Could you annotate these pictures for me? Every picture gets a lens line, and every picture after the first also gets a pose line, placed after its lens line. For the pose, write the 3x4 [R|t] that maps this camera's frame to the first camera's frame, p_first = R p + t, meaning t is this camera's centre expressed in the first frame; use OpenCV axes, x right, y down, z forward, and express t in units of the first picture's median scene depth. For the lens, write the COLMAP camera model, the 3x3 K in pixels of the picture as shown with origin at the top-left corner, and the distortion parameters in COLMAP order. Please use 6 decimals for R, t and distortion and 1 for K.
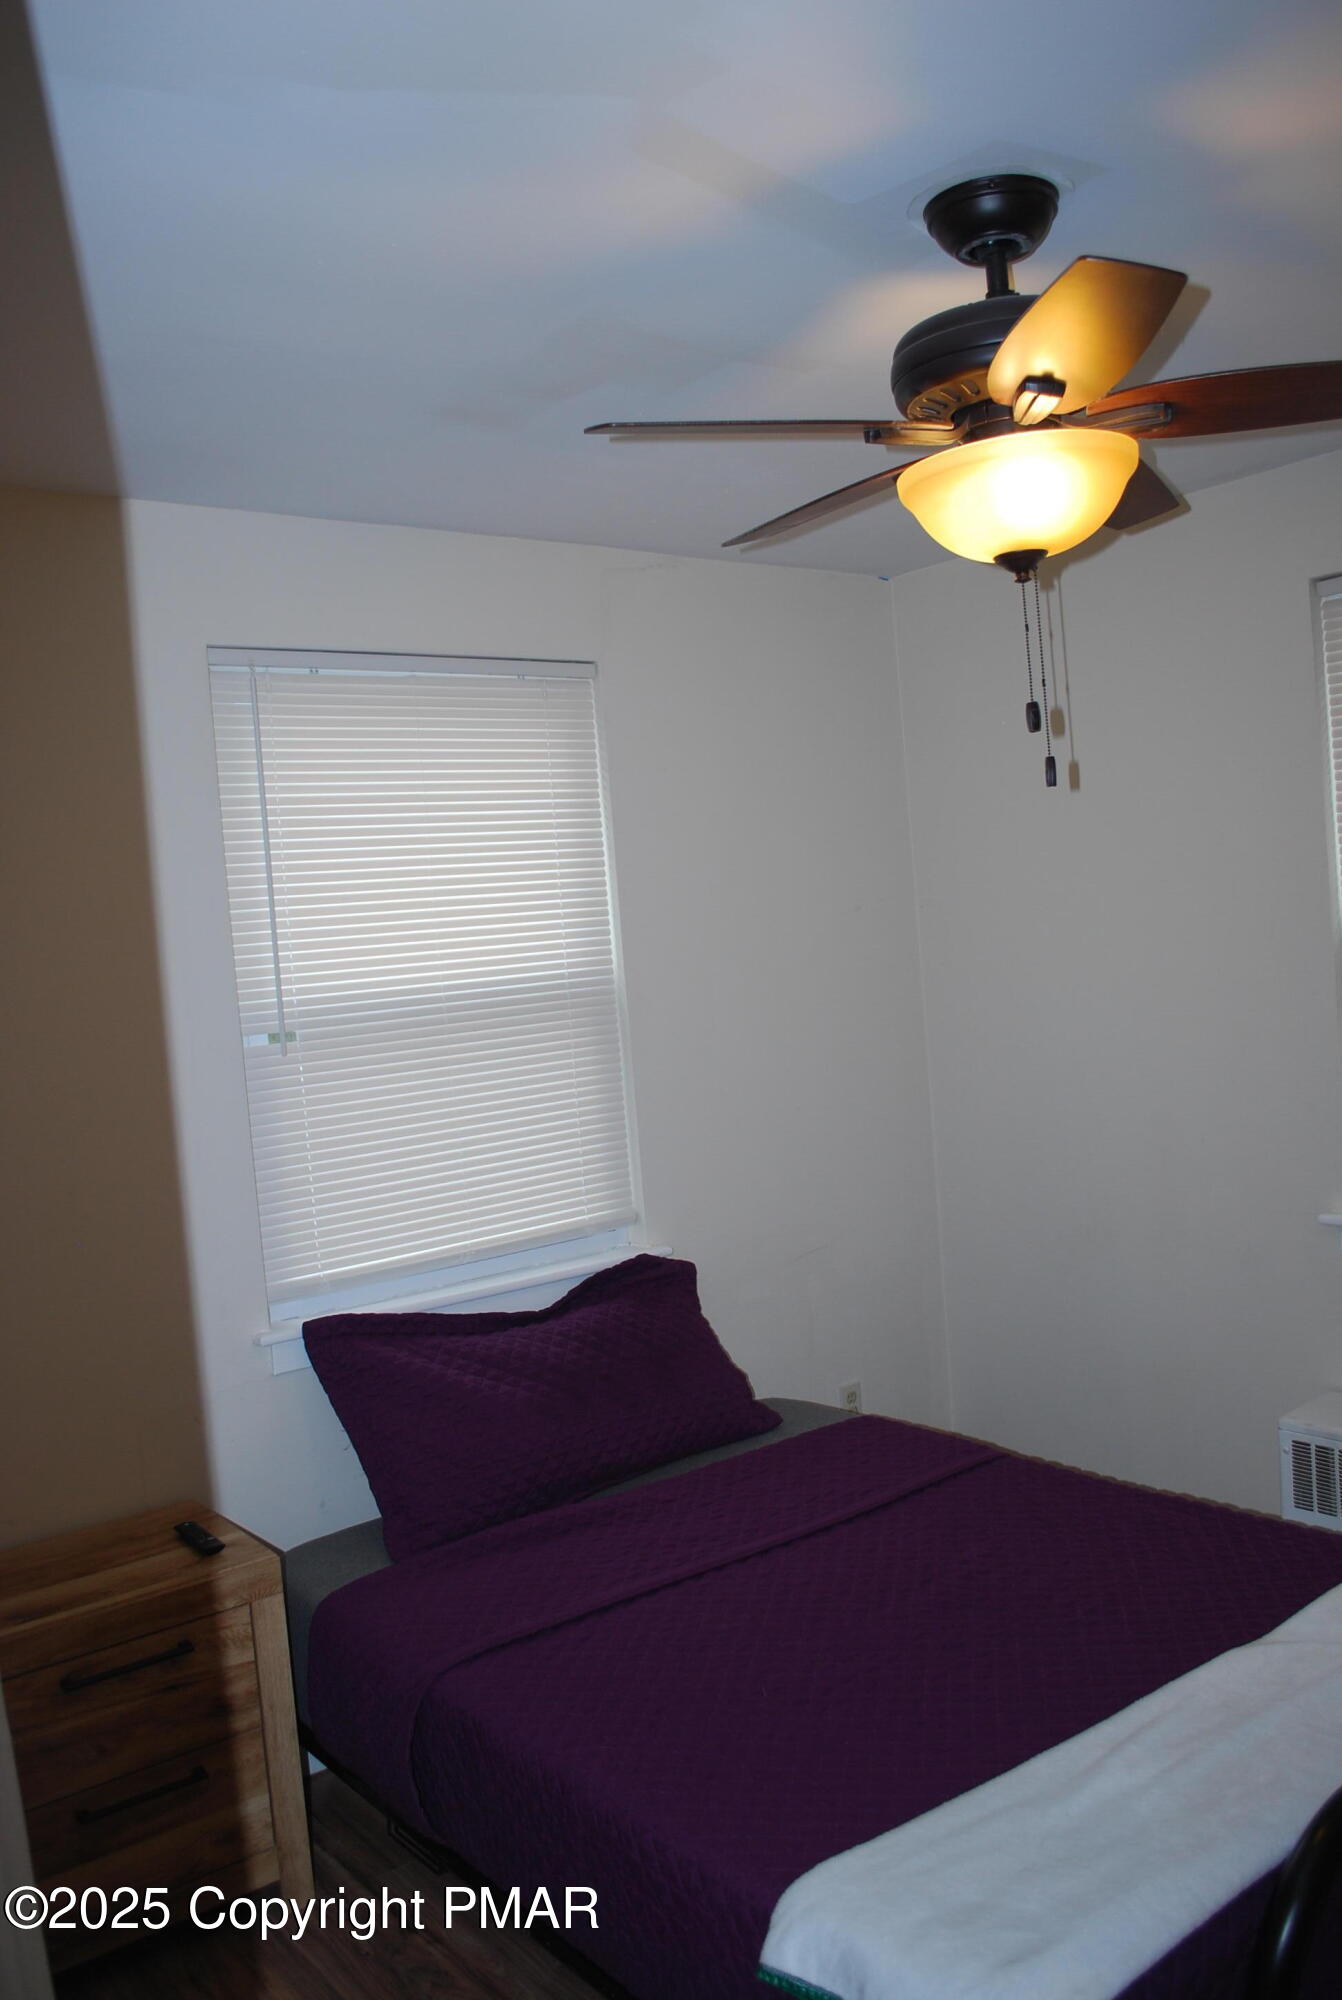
lens RADIAL K [[1594.2, 0, 666.2], [0, 1594.2, 993.8], [0, 0, 1]] dist [-0.084399, 0.013069]
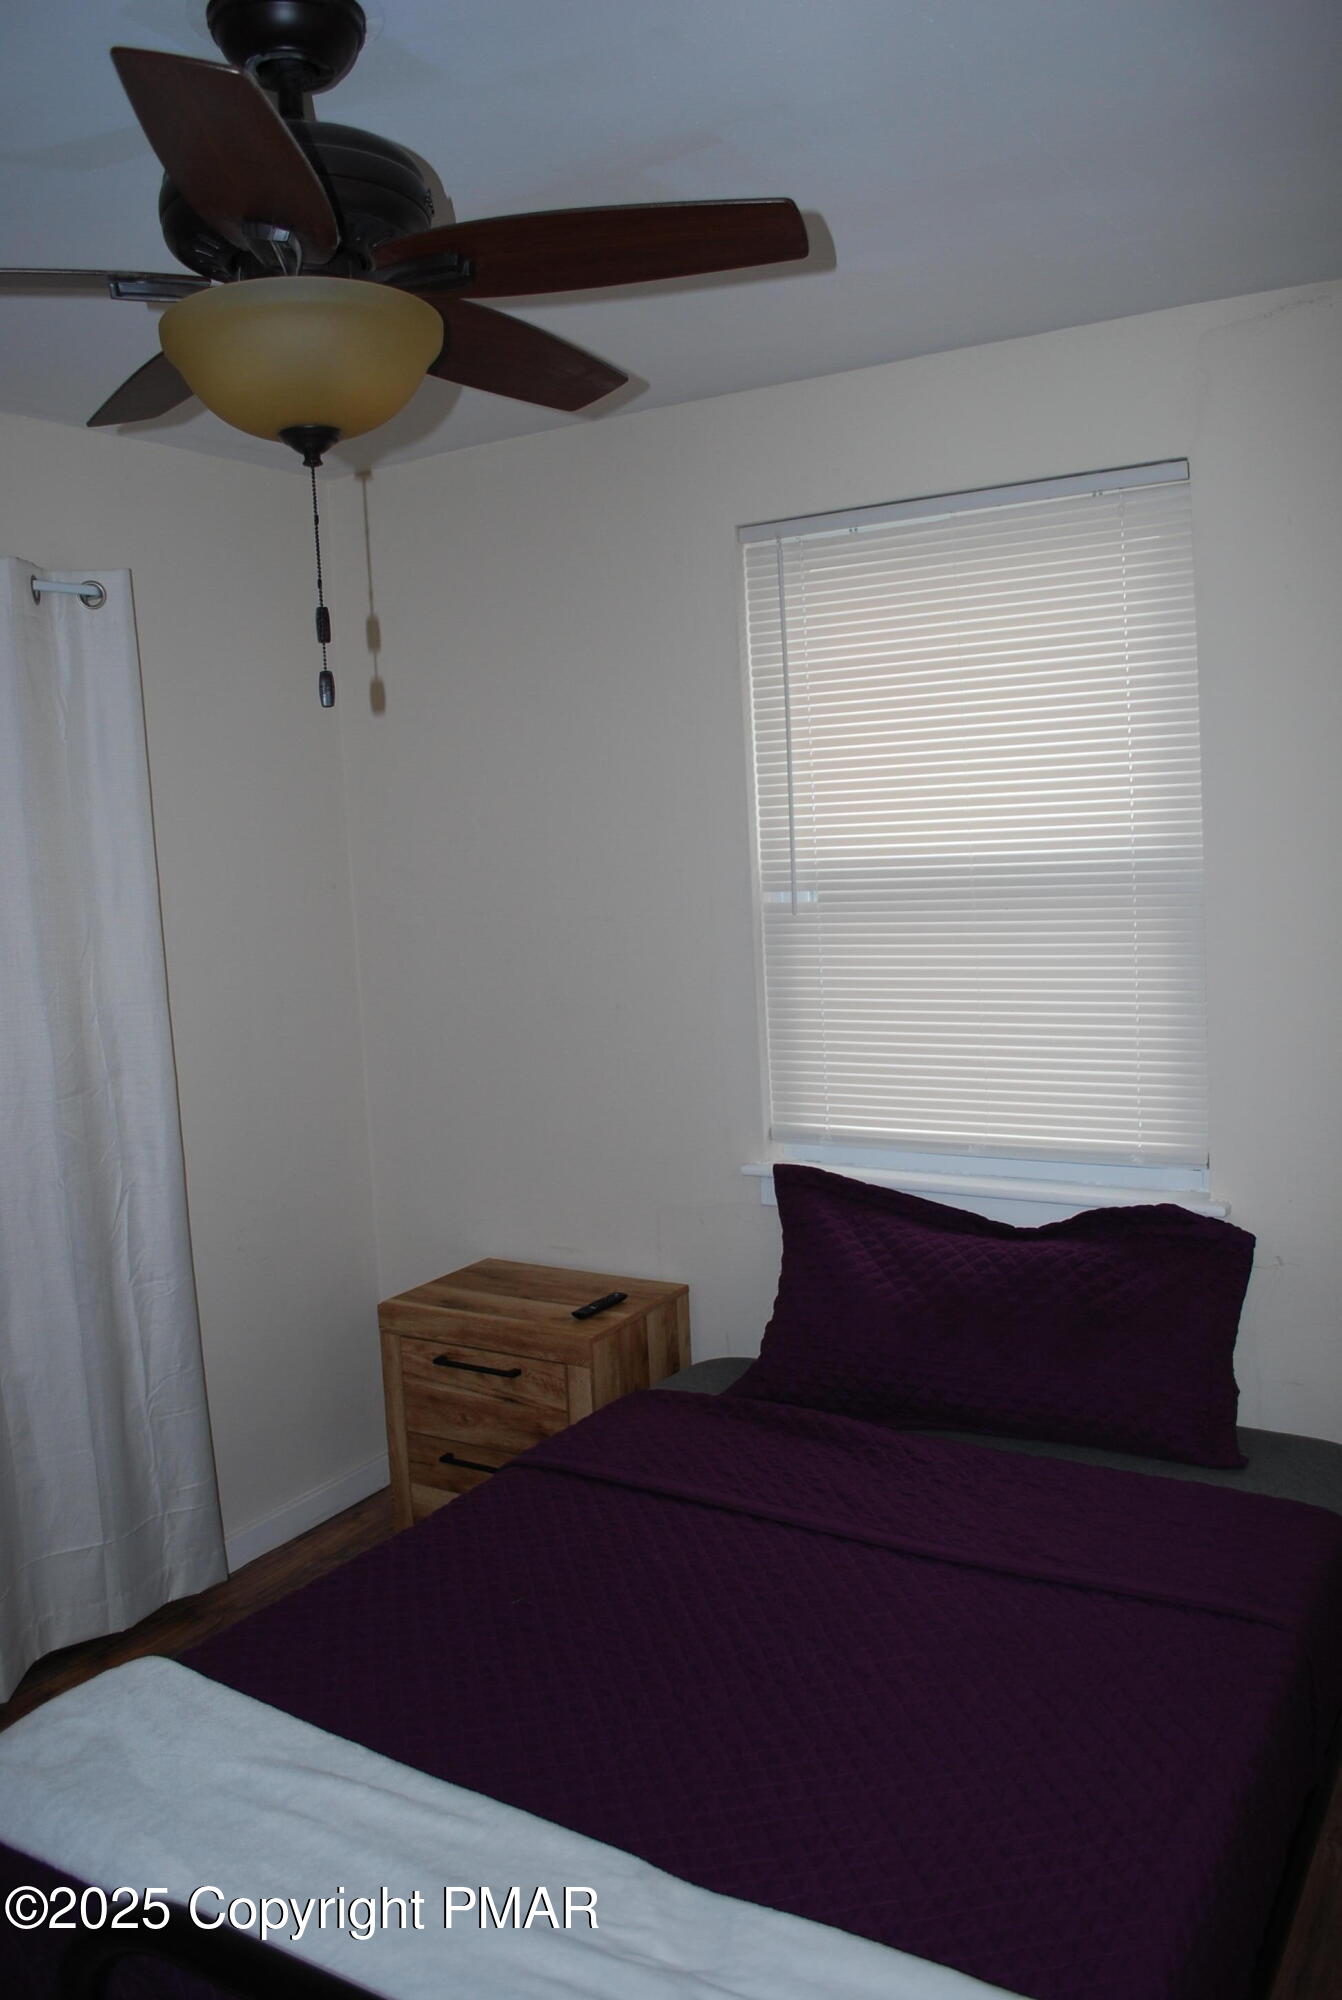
lens RADIAL K [[1594.2, 0, 664.1], [0, 1594.2, 990.9], [0, 0, 1]] dist [-0.084399, 0.013069]
pose [[0.352852, 0.155388, -0.922686, 0.697070], [-0.018831, 0.987094, 0.159033, -0.075500], [0.935490, -0.038740, 0.351224, 0.537116]]
